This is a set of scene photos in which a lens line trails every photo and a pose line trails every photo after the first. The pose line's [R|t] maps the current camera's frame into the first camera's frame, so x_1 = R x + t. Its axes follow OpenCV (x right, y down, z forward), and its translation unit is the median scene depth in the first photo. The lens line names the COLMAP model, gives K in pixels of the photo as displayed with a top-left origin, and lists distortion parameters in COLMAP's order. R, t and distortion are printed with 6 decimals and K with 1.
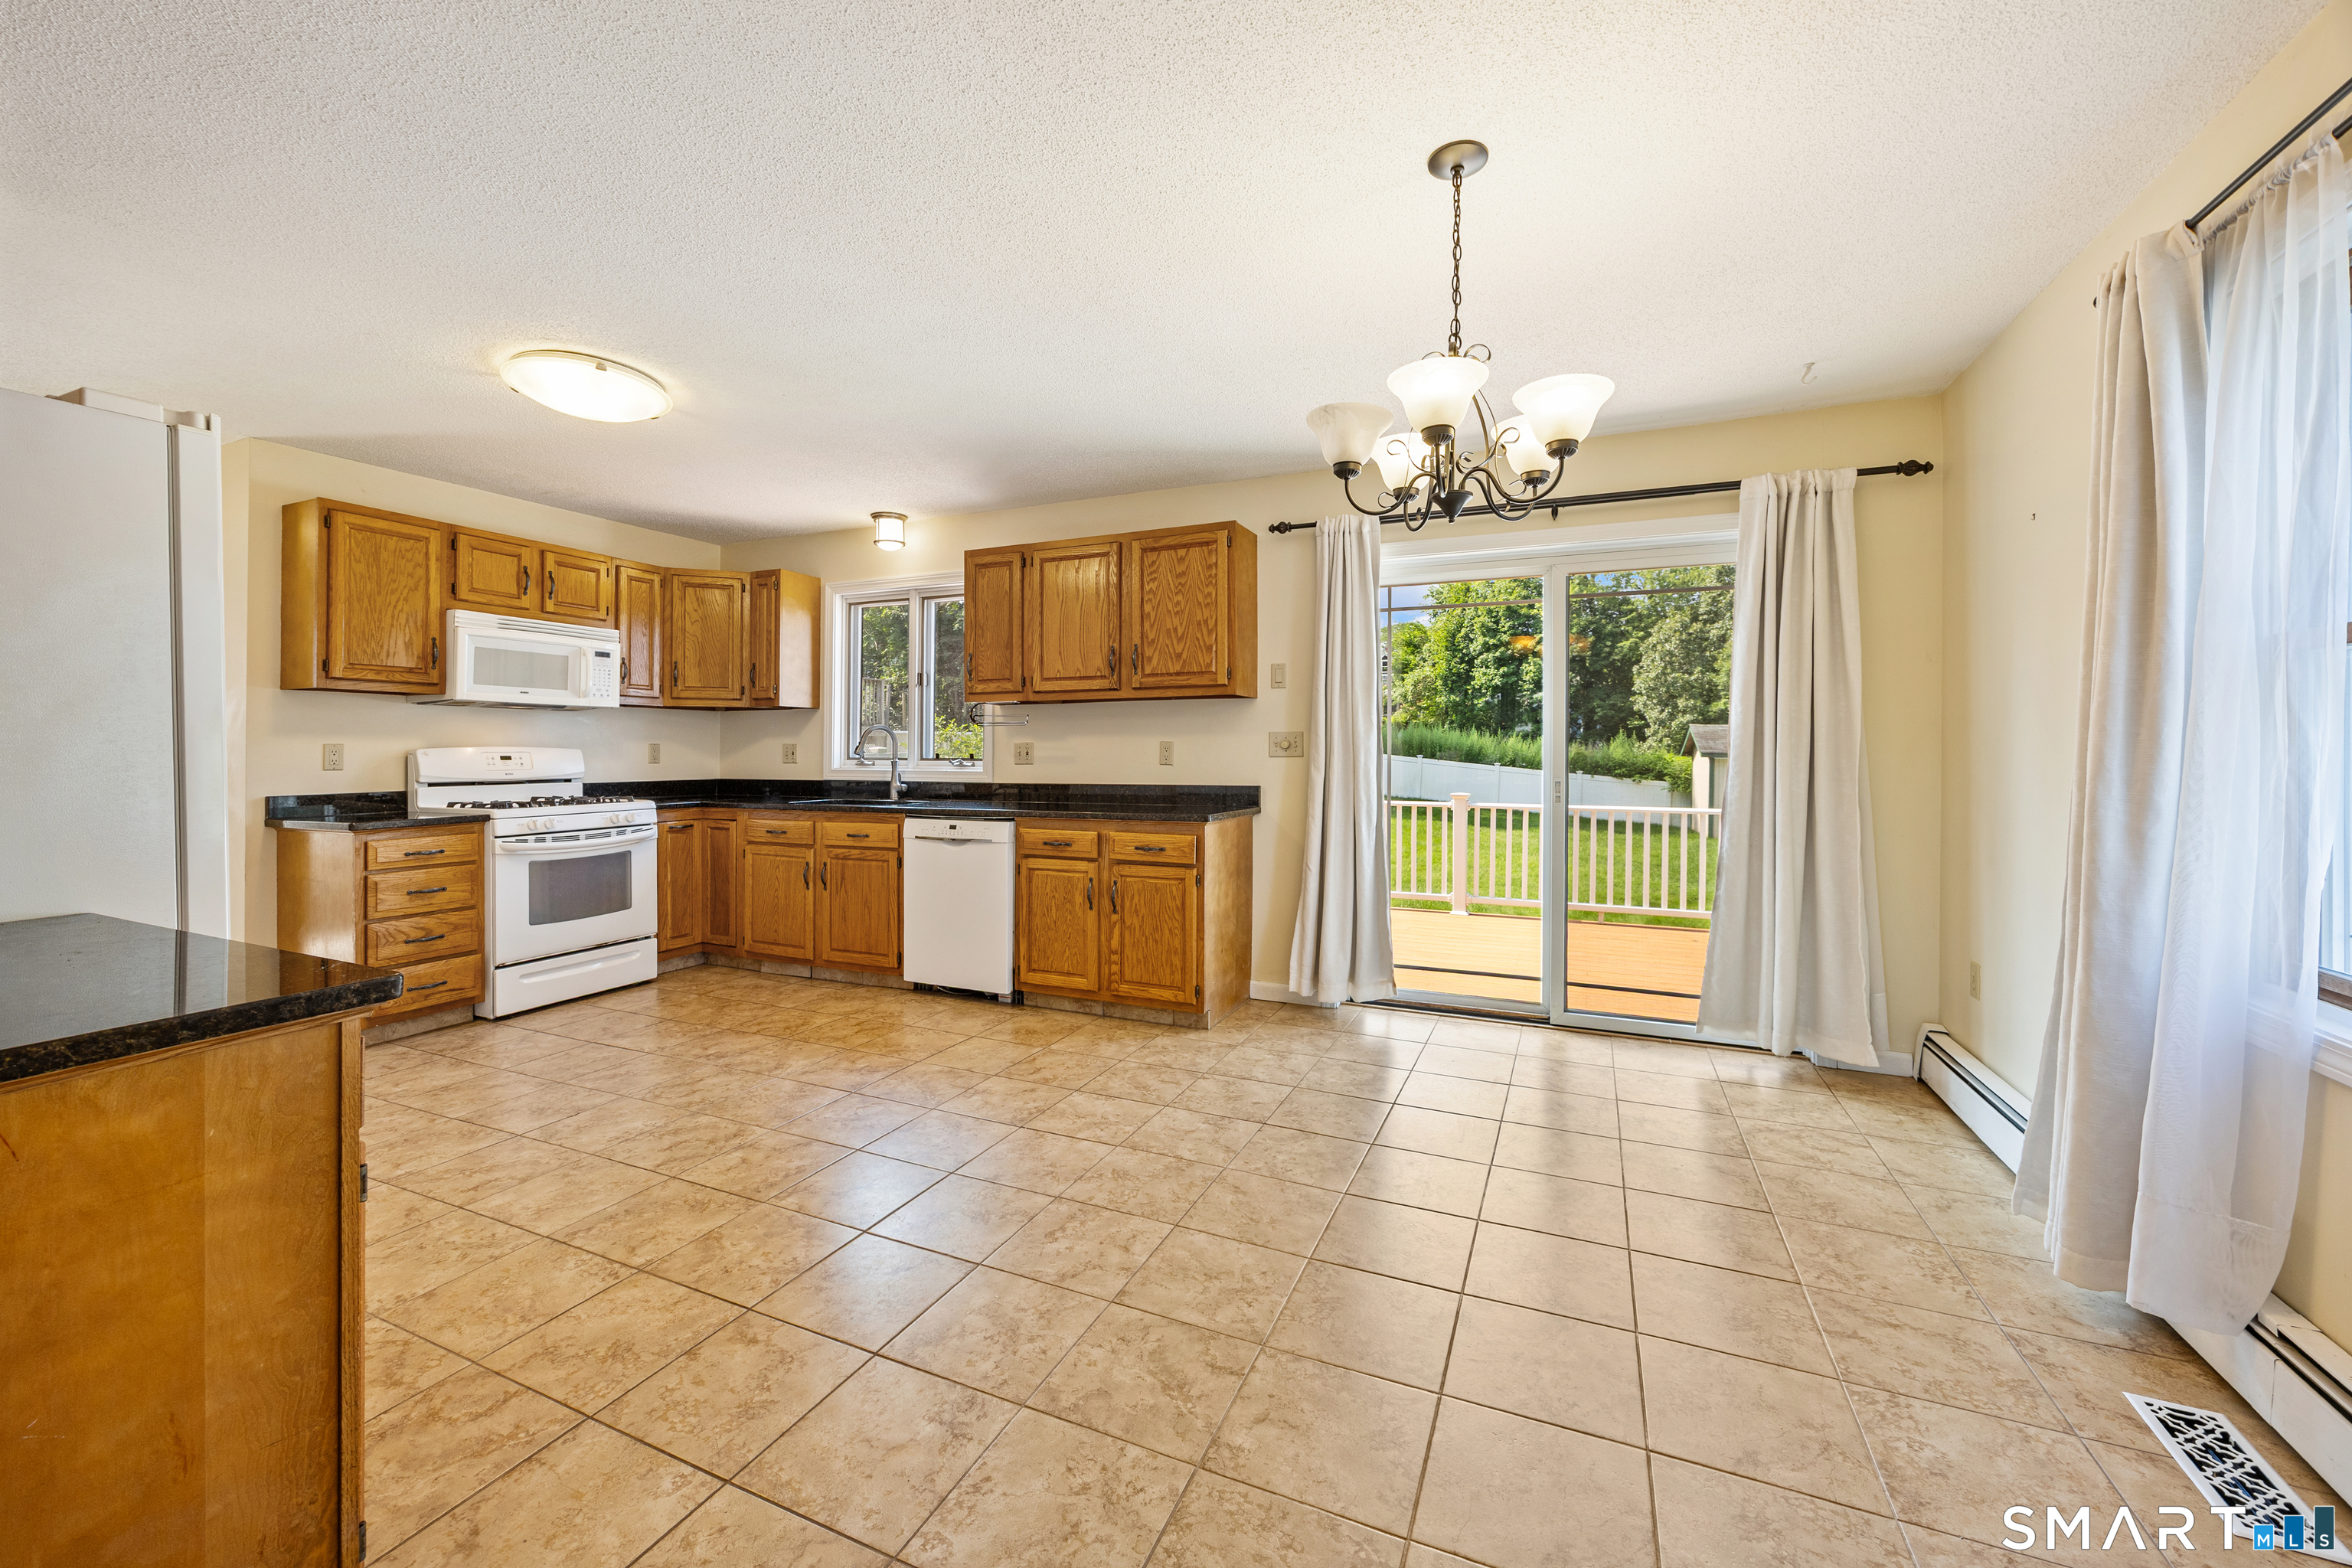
lens RADIAL K [[937.9, 0, 1176.1], [0, 937.9, 770.9], [0, 0, 1]] dist [0.000760, 0.000046]
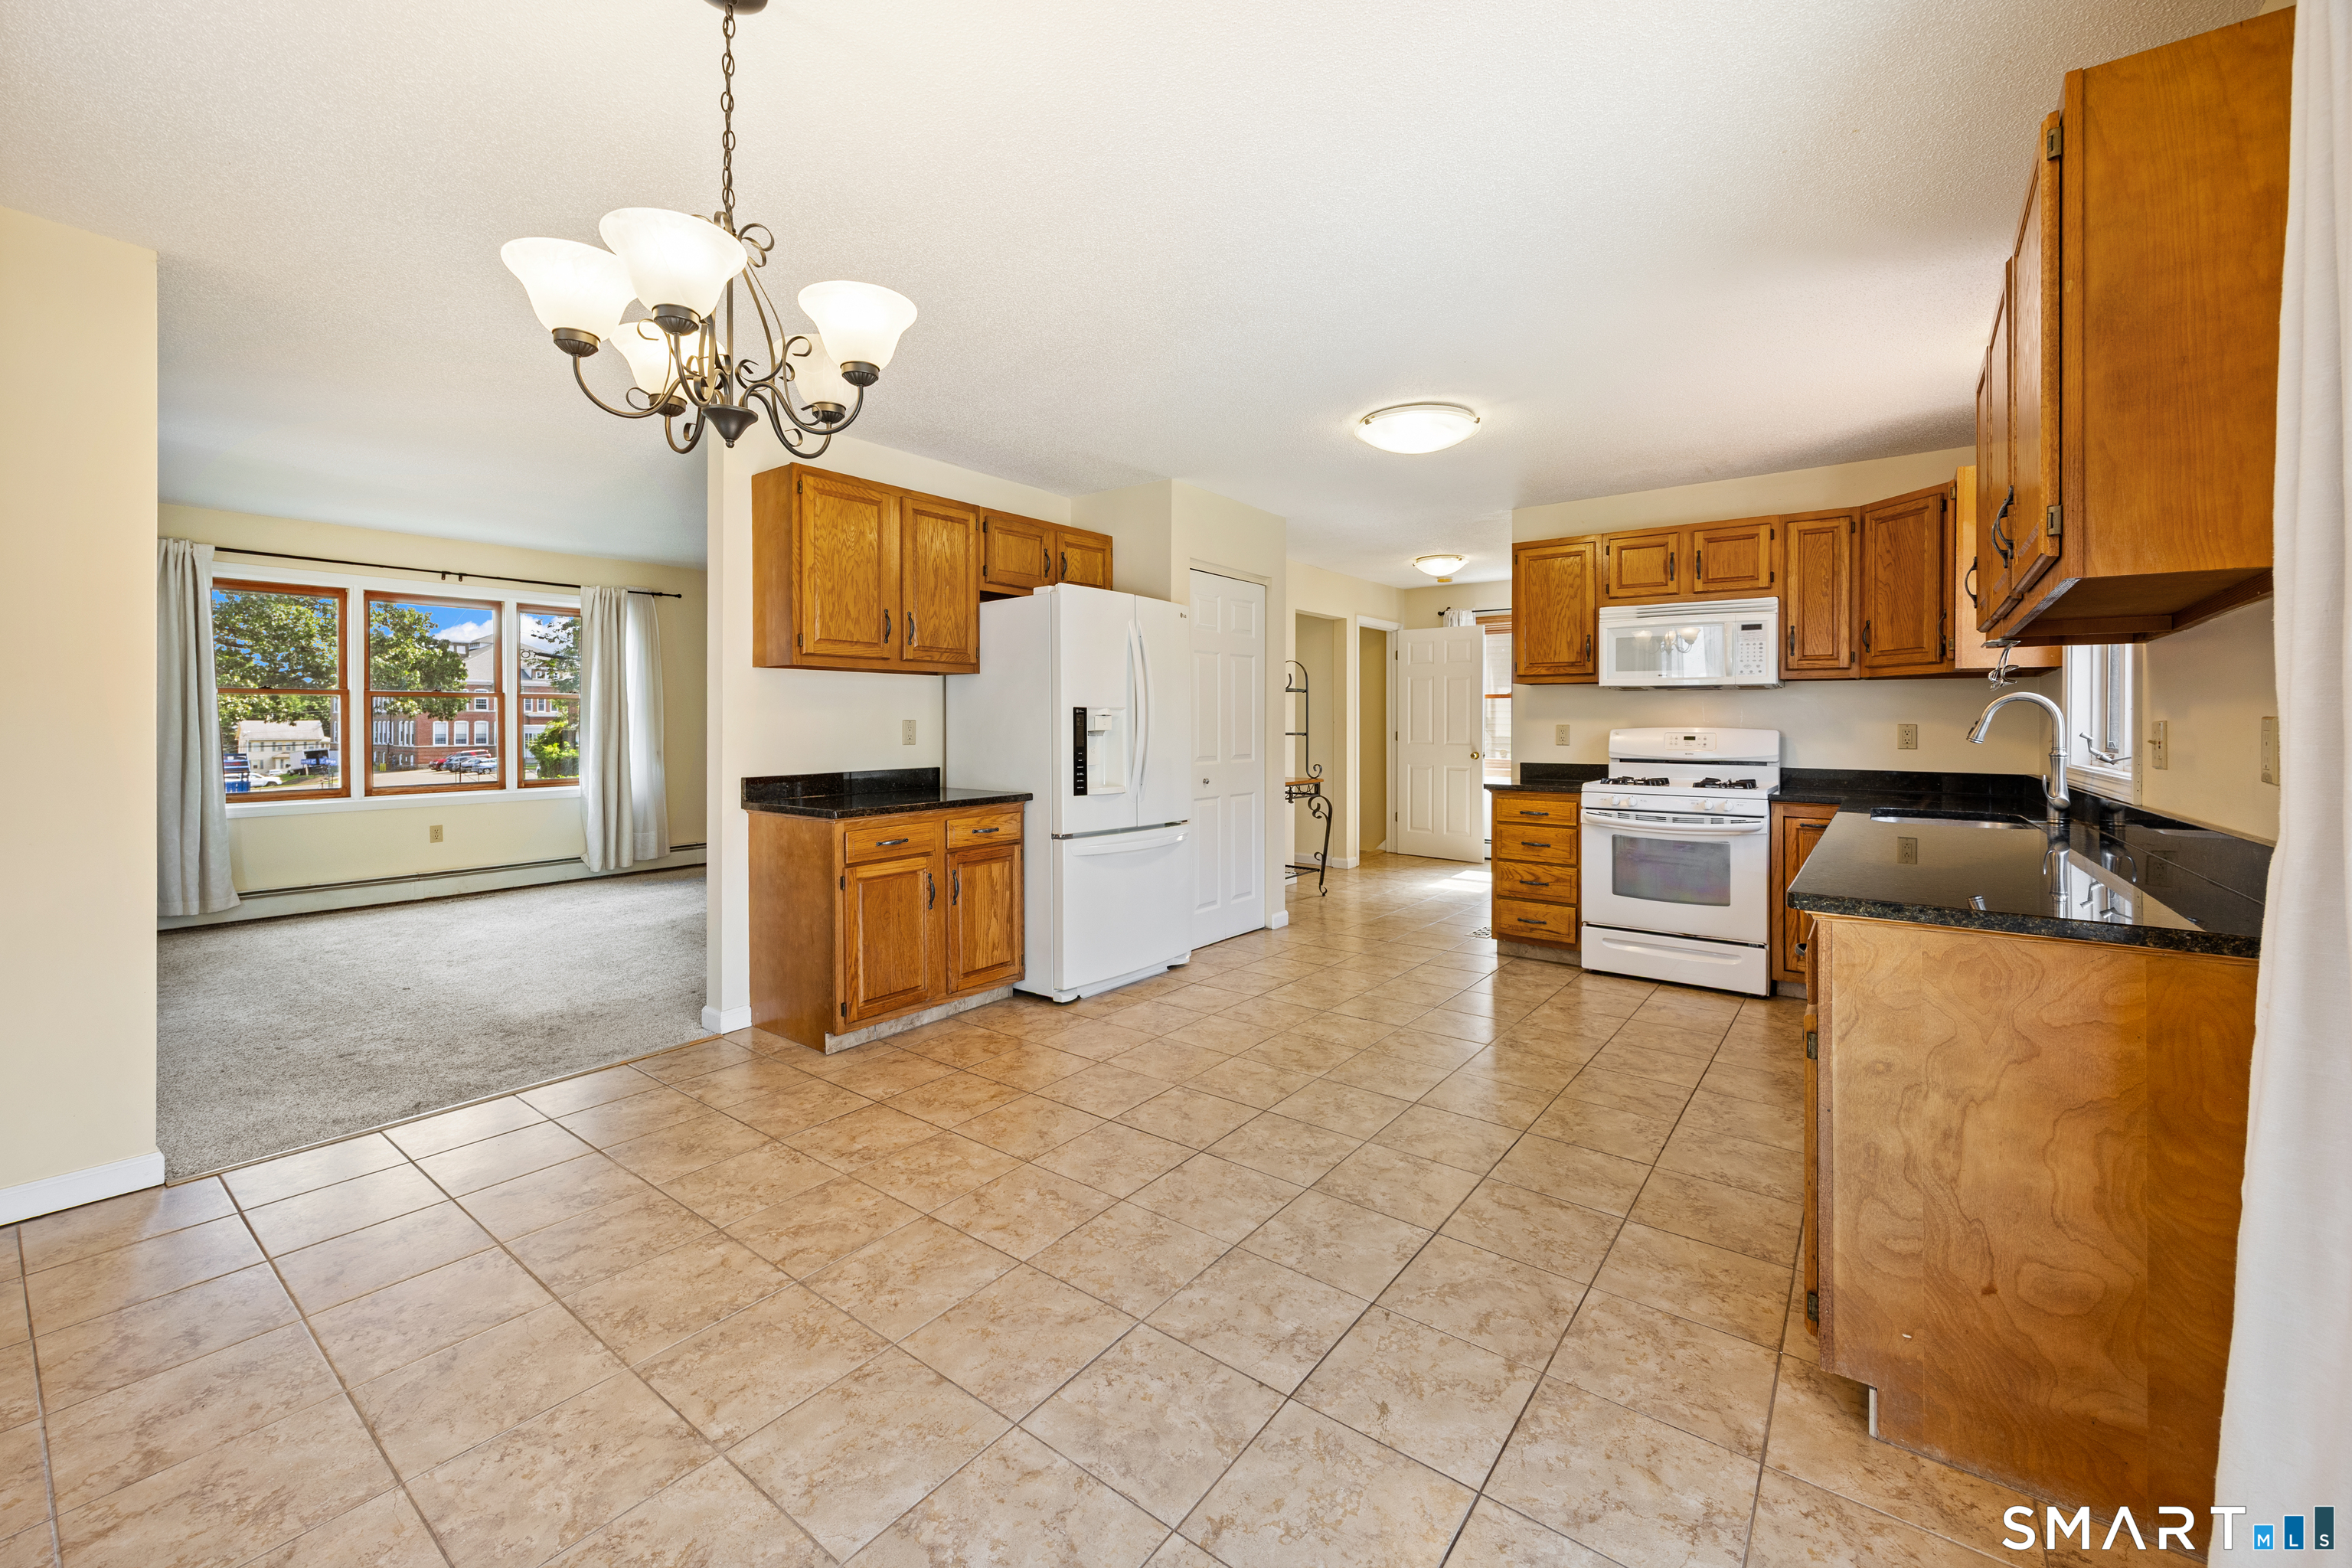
lens RADIAL K [[937.9, 0, 1157.4], [0, 937.9, 729.0], [0, 0, 1]] dist [0.000760, 0.000046]
pose [[-0.246754, 0.004654, -0.969067, 0.526214], [-0.026556, 0.999580, 0.011562, -0.024777], [0.968714, 0.028587, -0.246526, 0.838139]]
